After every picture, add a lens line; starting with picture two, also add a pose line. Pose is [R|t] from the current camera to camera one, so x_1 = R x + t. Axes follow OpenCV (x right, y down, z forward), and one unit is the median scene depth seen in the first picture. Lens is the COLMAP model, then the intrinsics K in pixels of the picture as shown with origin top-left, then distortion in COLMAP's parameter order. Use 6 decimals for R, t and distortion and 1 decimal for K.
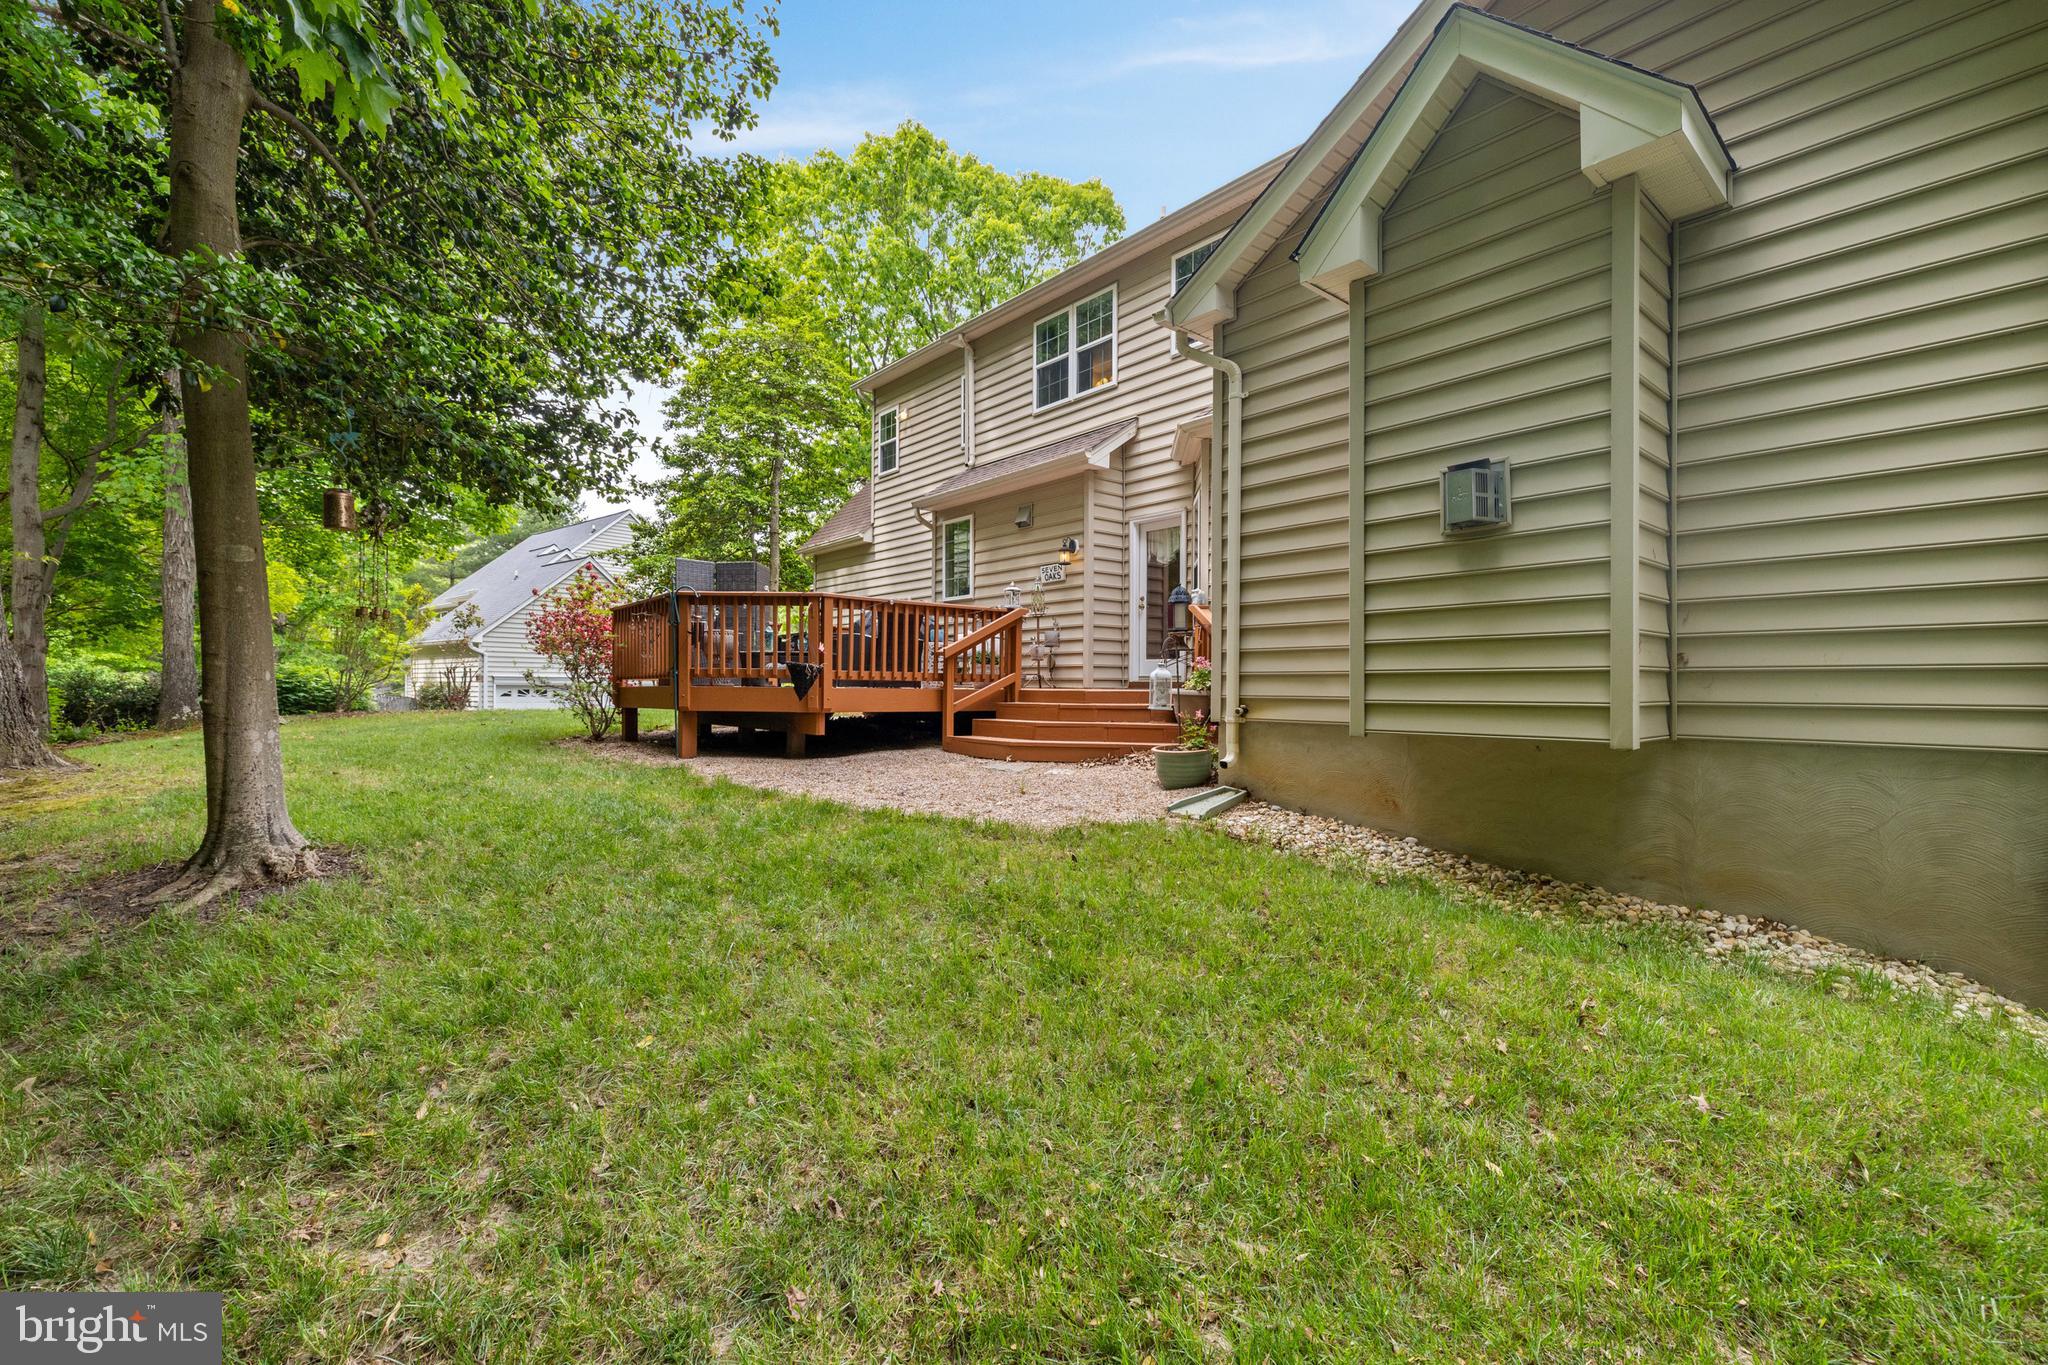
lens RADIAL K [[862.7, 0, 1025.0], [0, 862.7, 686.0], [0, 0, 1]] dist [0.001294, 0.000447]
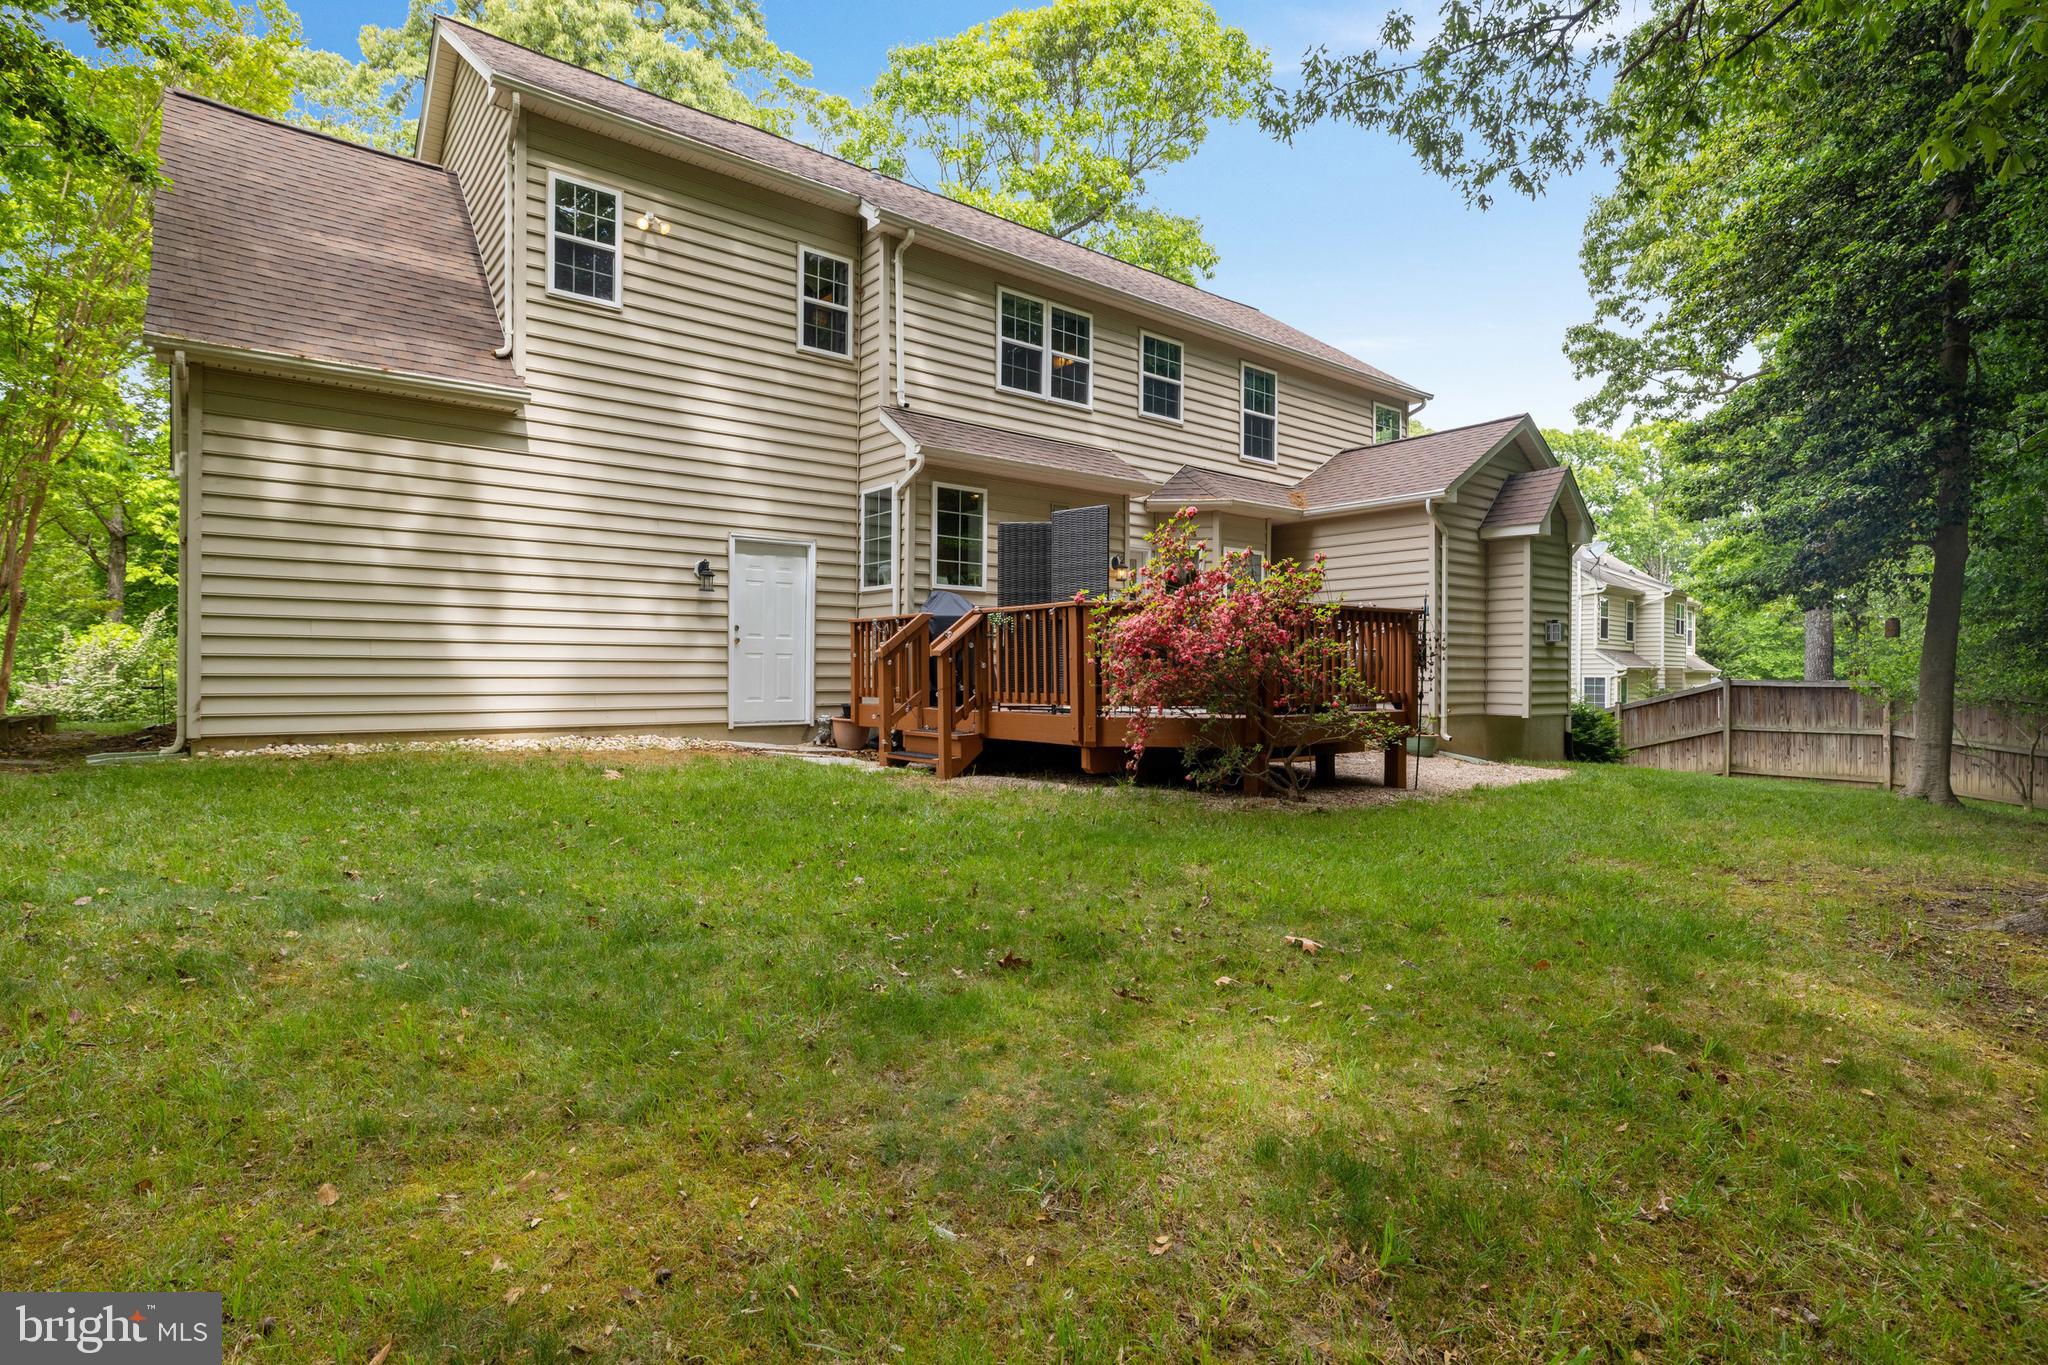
lens RADIAL K [[1010.9, 0, 1024.0], [0, 1010.9, 682.5], [0, 0, 1]] dist [-0.001042, -0.000086]
pose [[0.030400, 0.000783, 0.999537, -1.037023], [0.002461, 0.999997, -0.000858, -0.016665], [-0.999535, 0.002486, 0.030398, 0.964217]]
